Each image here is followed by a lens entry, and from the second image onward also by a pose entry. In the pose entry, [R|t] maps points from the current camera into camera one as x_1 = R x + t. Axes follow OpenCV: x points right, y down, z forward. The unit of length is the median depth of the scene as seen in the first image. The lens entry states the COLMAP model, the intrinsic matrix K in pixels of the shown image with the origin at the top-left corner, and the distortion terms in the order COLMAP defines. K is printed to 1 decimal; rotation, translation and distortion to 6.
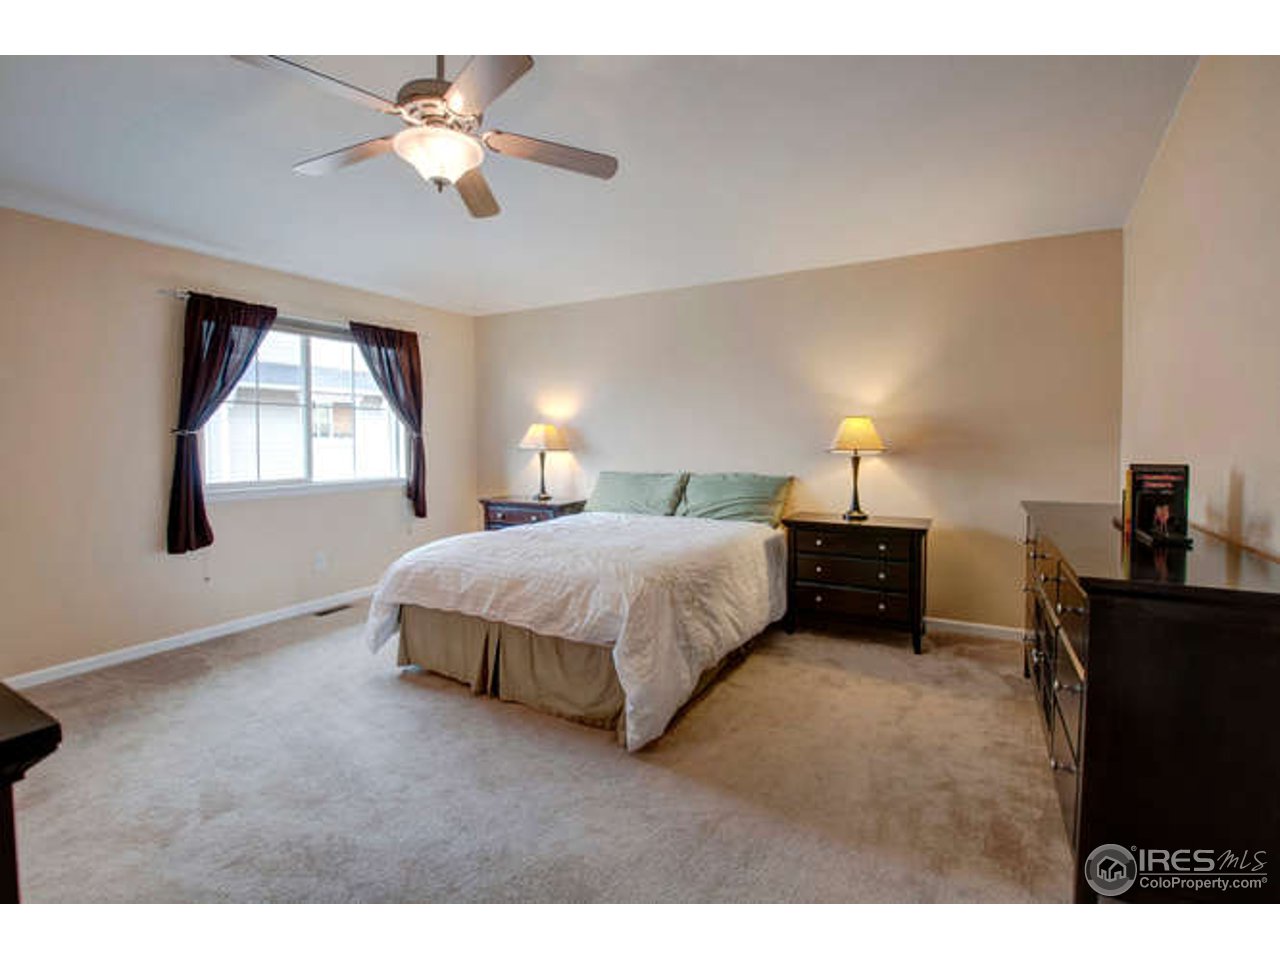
lens RADIAL K [[587.0, 0, 655.5], [0, 587.0, 465.3], [0, 0, 1]] dist [-0.000981, -0.000149]
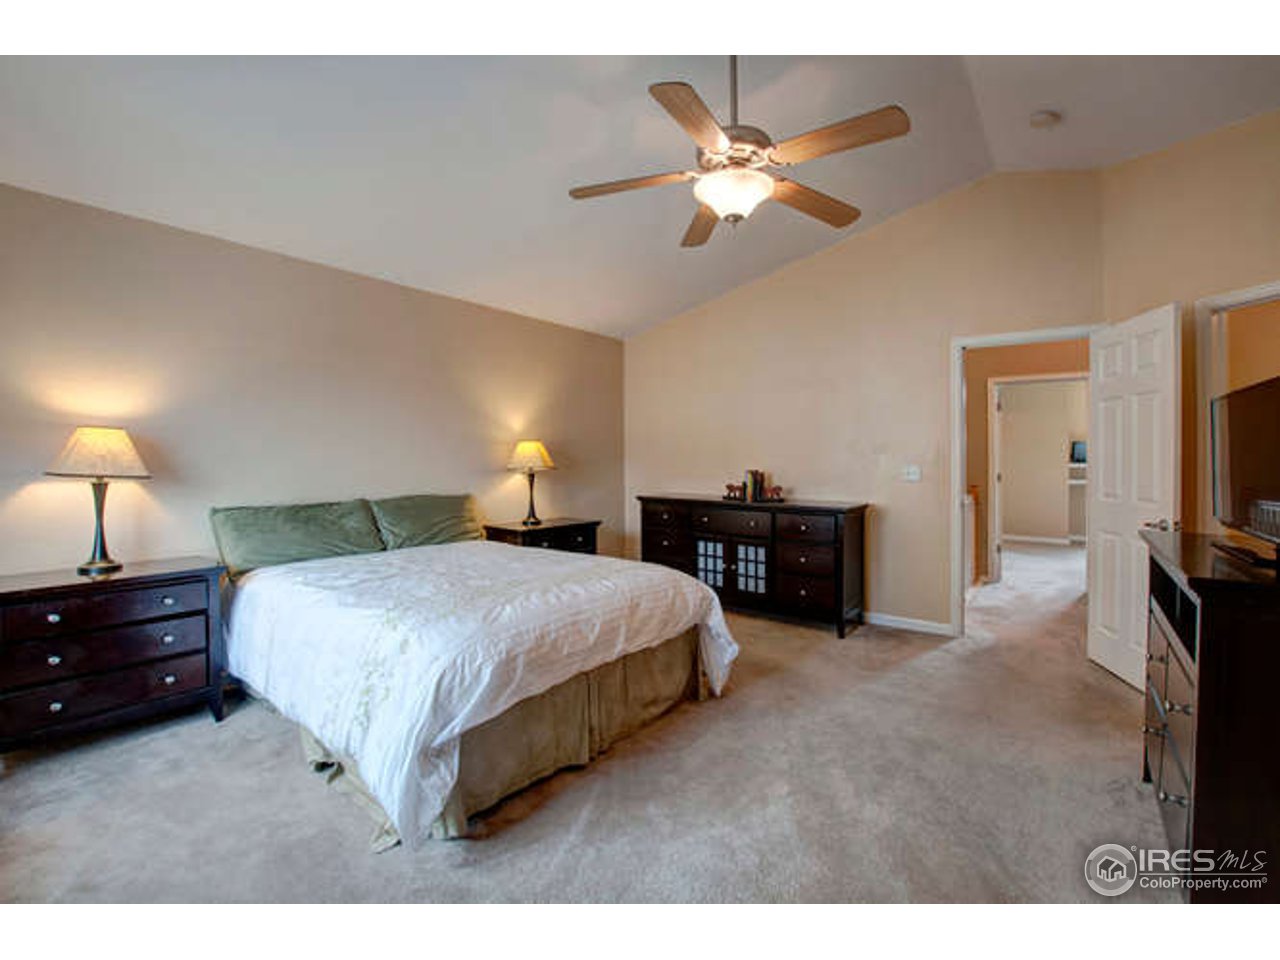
lens RADIAL K [[587.0, 0, 655.5], [0, 587.0, 465.3], [0, 0, 1]] dist [-0.000981, -0.000149]
pose [[0.127940, -0.004198, 0.991773, -0.955320], [0.041501, 0.999138, -0.001124, -0.021398], [-0.990913, 0.041303, 0.128004, 0.676781]]
